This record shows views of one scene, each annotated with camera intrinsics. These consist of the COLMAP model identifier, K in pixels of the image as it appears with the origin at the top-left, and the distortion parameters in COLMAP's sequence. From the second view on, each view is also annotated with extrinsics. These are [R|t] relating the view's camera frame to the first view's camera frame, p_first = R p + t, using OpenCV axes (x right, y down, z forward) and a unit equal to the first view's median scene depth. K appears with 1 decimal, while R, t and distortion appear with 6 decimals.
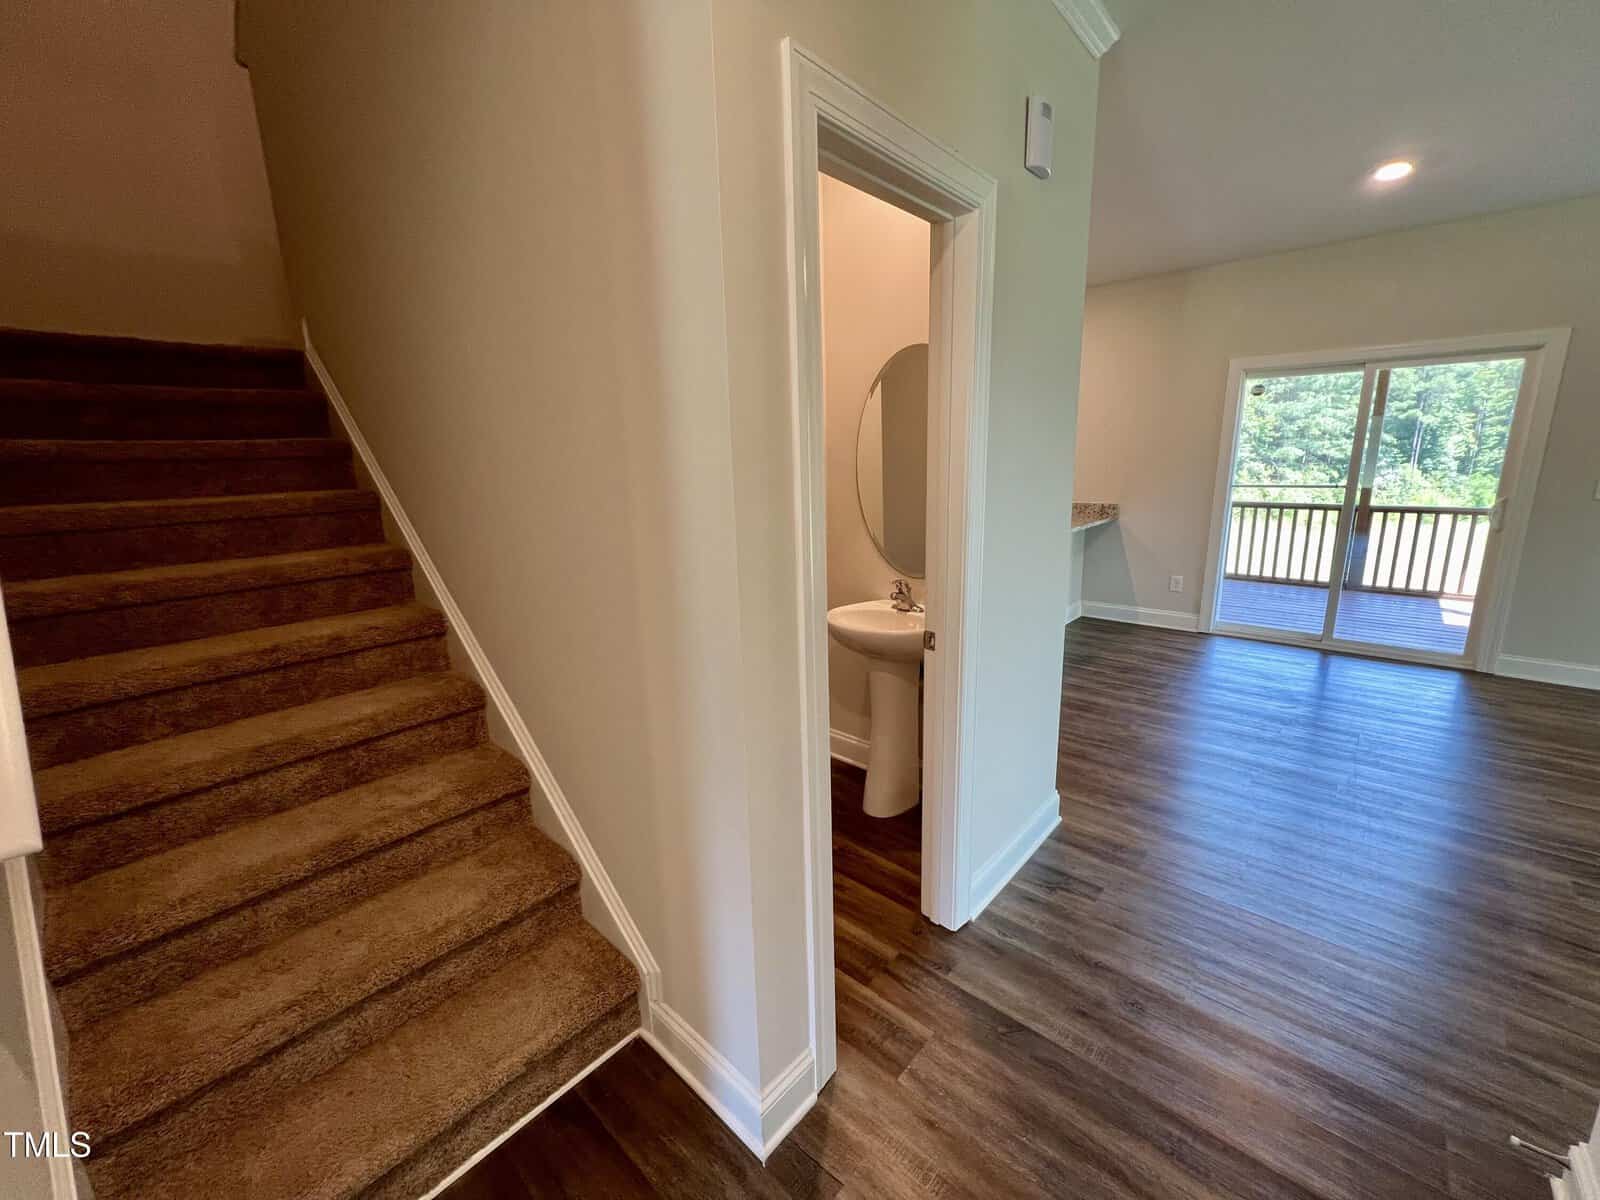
lens RADIAL K [[638.0, 0, 800.0], [0, 638.0, 600.0], [0, 0, 1]] dist [-0.000073, 0.000242]
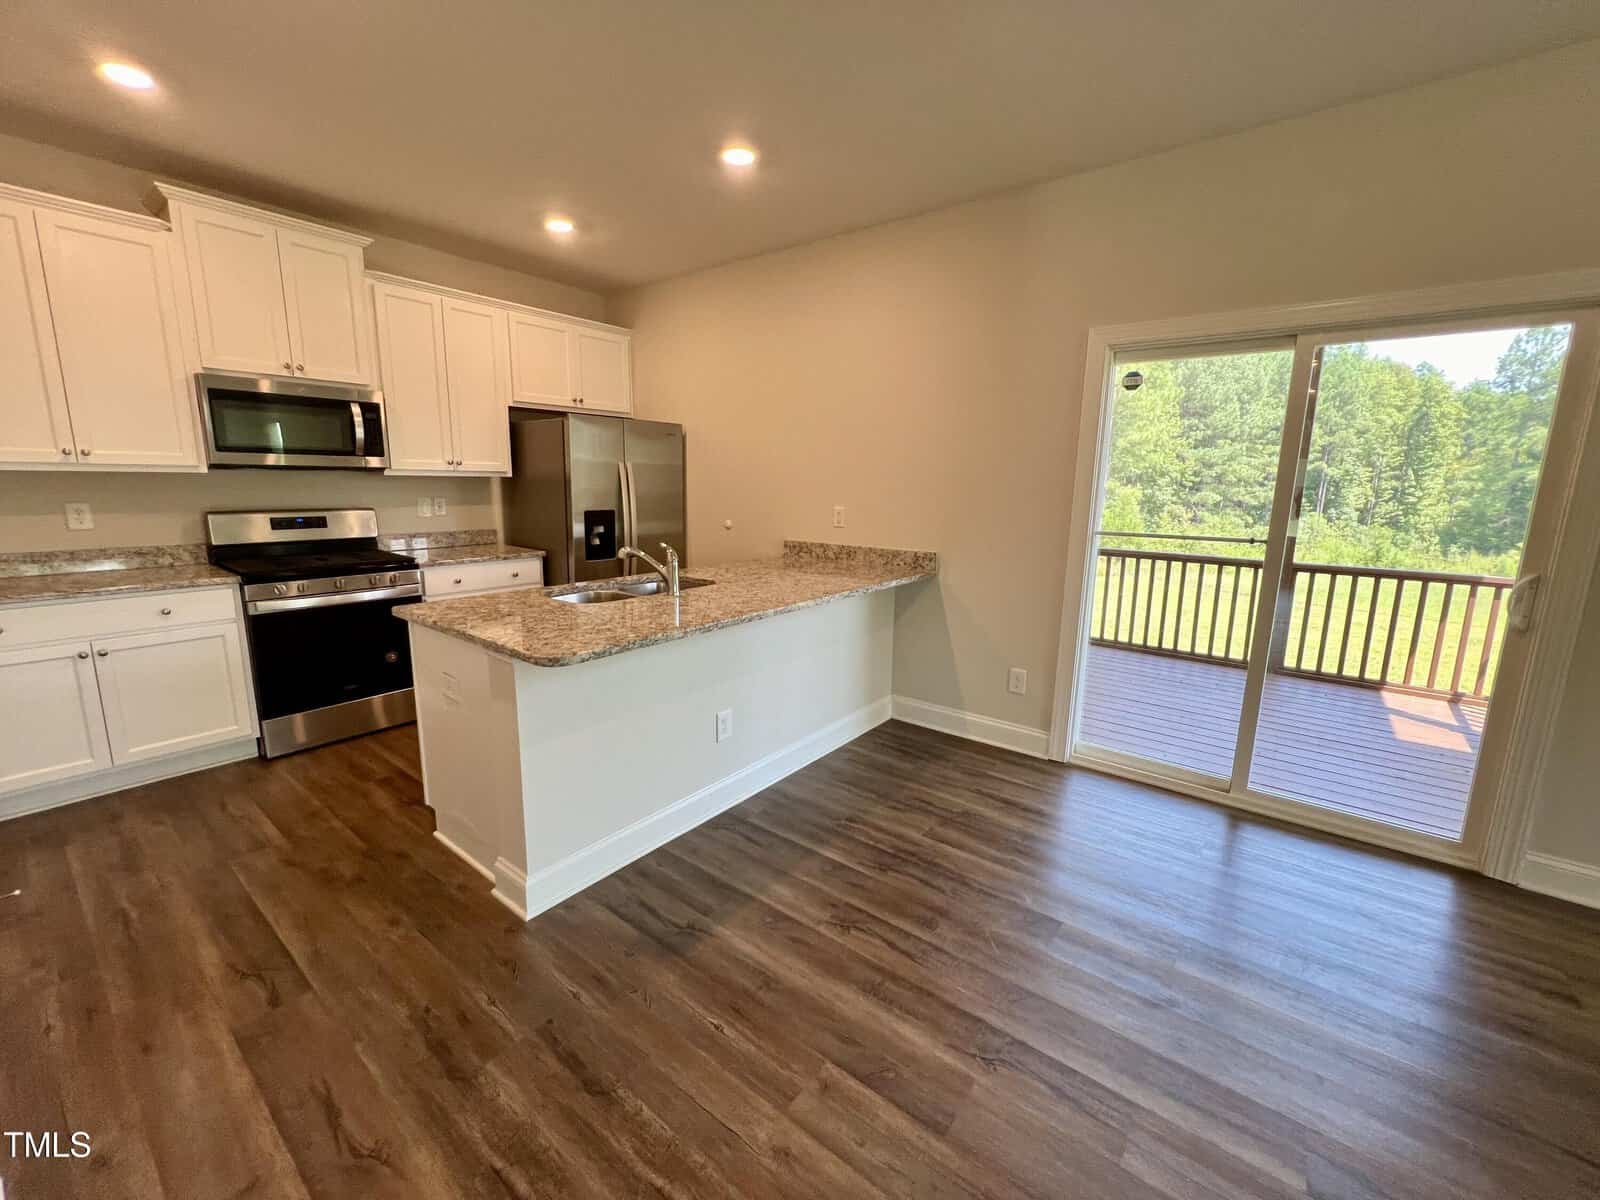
lens RADIAL K [[638.0, 0, 800.0], [0, 638.0, 600.0], [0, 0, 1]] dist [-0.000073, 0.000242]
pose [[0.996222, 0.027093, 0.082511, 0.250648], [-0.023729, 0.998857, -0.041482, -0.058818], [-0.083540, 0.039367, 0.995726, 0.298035]]
